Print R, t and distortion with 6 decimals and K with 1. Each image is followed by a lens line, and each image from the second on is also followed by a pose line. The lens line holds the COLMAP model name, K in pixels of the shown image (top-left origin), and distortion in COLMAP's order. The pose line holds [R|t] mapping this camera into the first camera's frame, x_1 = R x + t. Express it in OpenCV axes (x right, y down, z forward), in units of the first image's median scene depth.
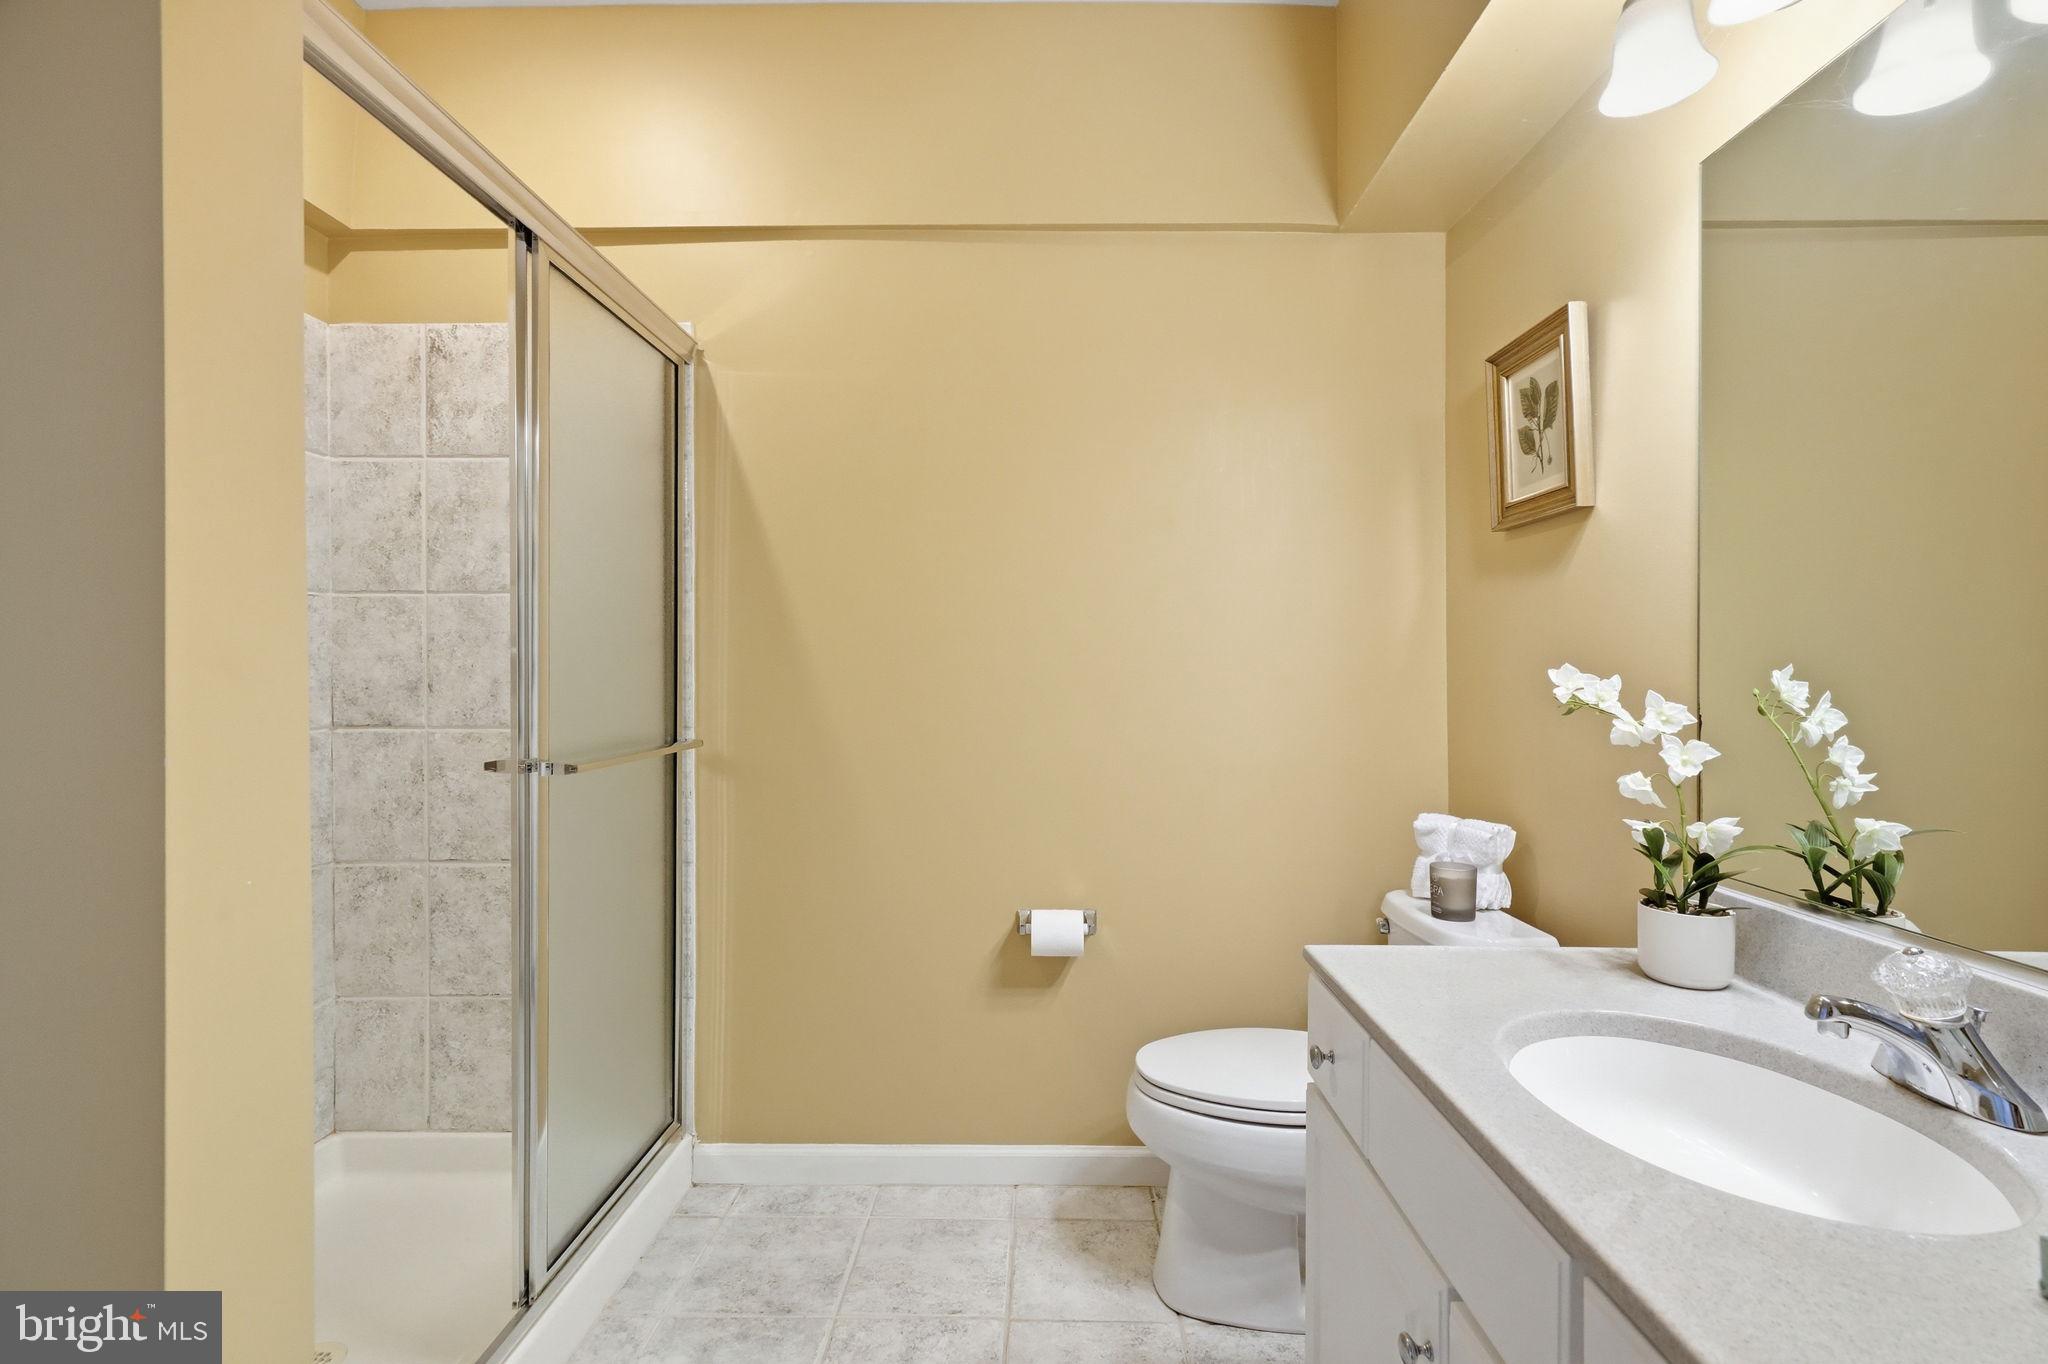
lens RADIAL K [[940.0, 0, 1020.6], [0, 940.0, 687.4], [0, 0, 1]] dist [0.000729, 0.000161]
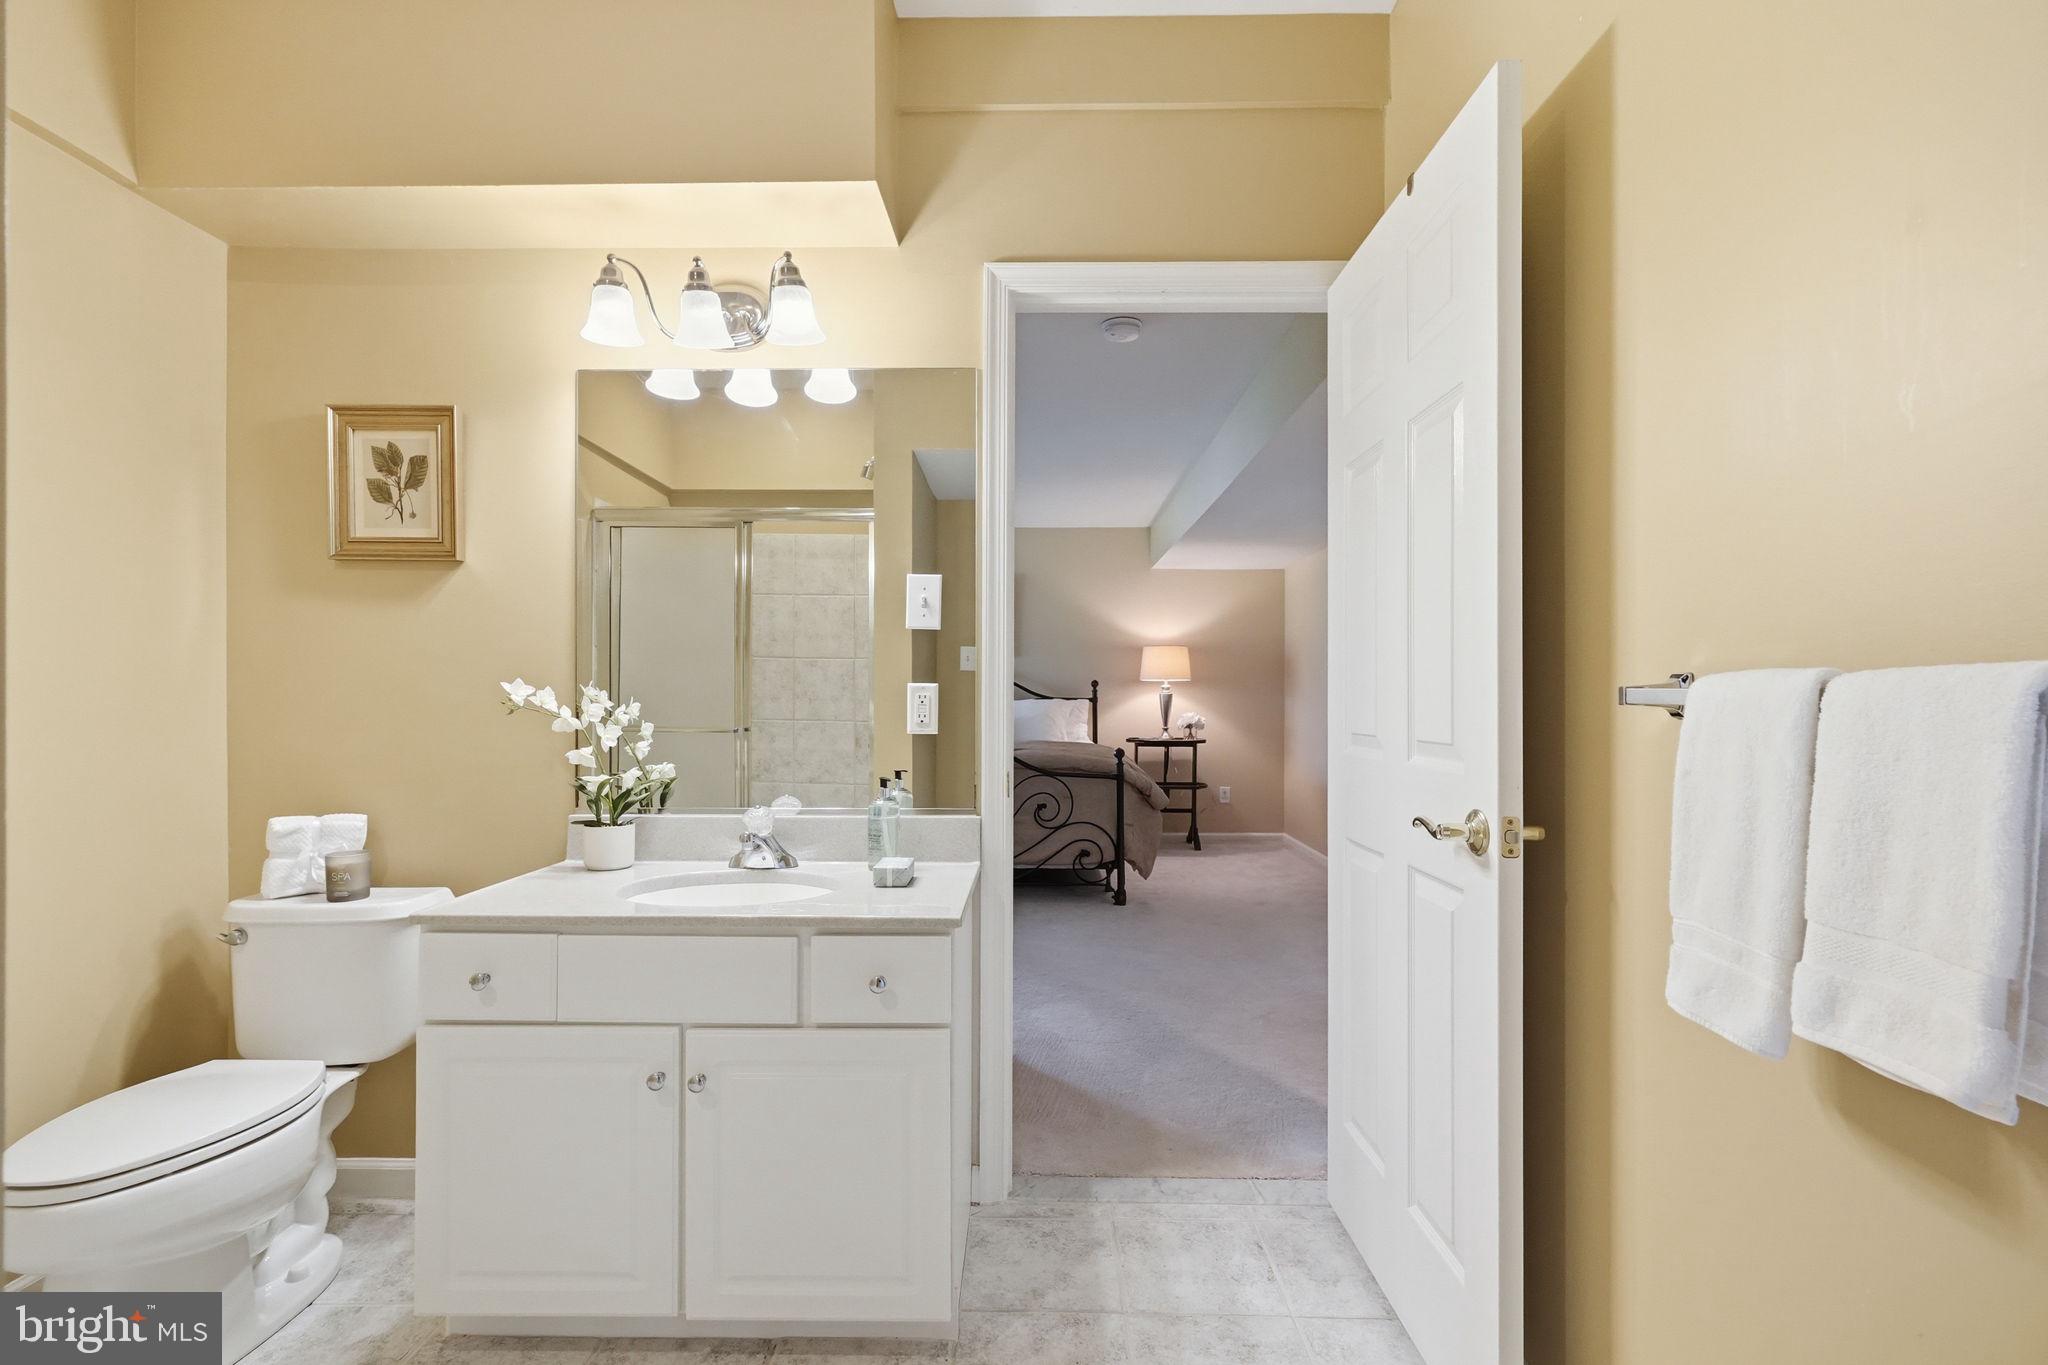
lens RADIAL K [[940.0, 0, 1020.6], [0, 940.0, 687.9], [0, 0, 1]] dist [0.000729, 0.000161]
pose [[-0.015205, 0.007832, 0.999854, -0.707914], [0.004485, 0.999960, -0.007765, 0.003320], [-0.999874, 0.004367, -0.015239, 0.205159]]
